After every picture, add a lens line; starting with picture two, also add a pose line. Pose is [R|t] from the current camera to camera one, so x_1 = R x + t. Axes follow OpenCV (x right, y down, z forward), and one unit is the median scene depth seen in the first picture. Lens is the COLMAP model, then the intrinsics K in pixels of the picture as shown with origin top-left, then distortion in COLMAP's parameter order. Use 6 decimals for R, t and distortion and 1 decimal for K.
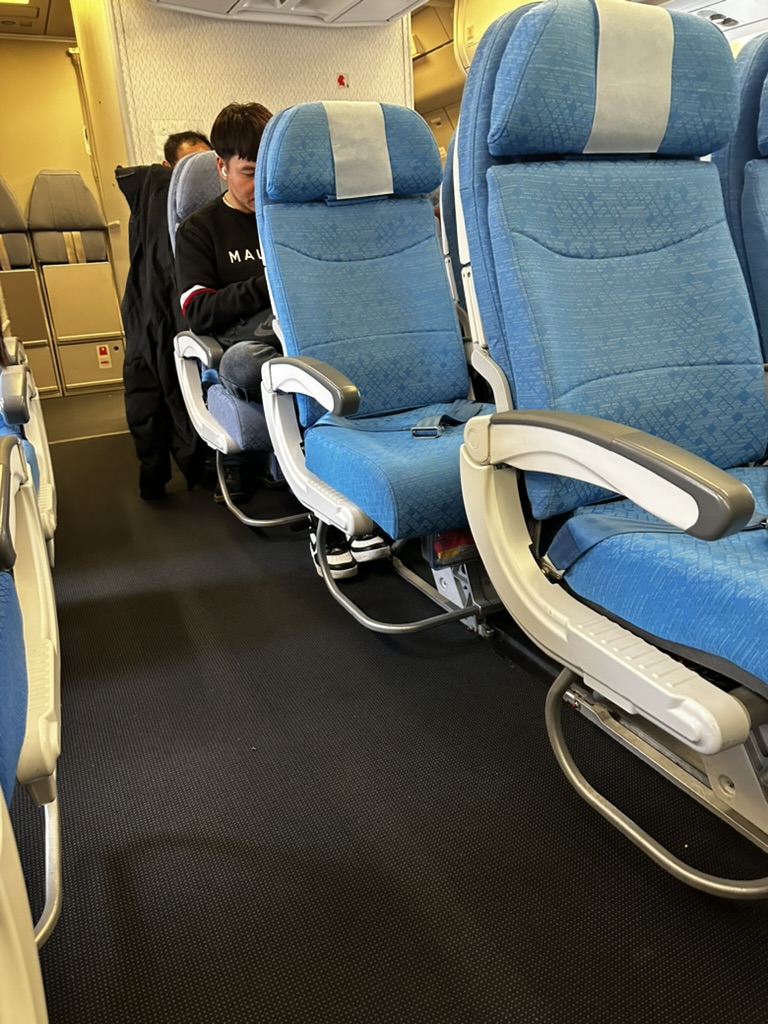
lens RADIAL K [[746.9, 0, 383.4], [0, 746.9, 511.0], [0, 0, 1]] dist [0.000962, -0.001460]
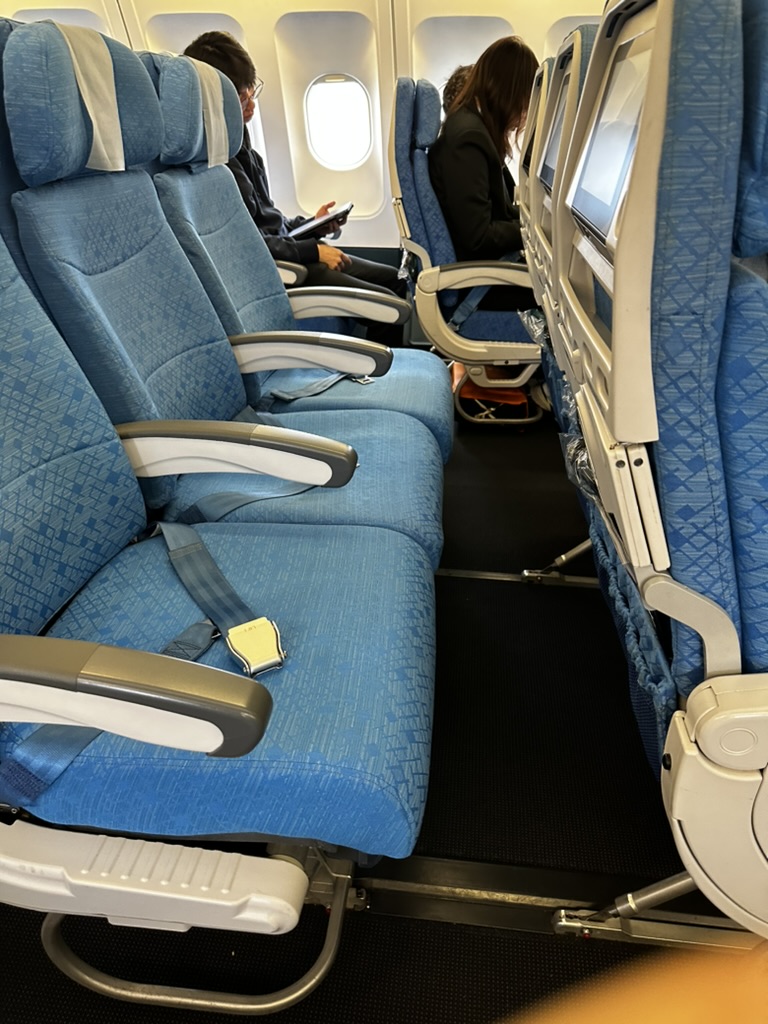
lens RADIAL K [[746.9, 0, 382.9], [0, 746.9, 513.3], [0, 0, 1]] dist [0.000962, -0.001460]
pose [[0.562136, -0.343124, 0.752508, -0.017135], [0.241190, 0.938339, 0.247685, -0.256908], [-0.791095, 0.042264, 0.610232, 0.210886]]
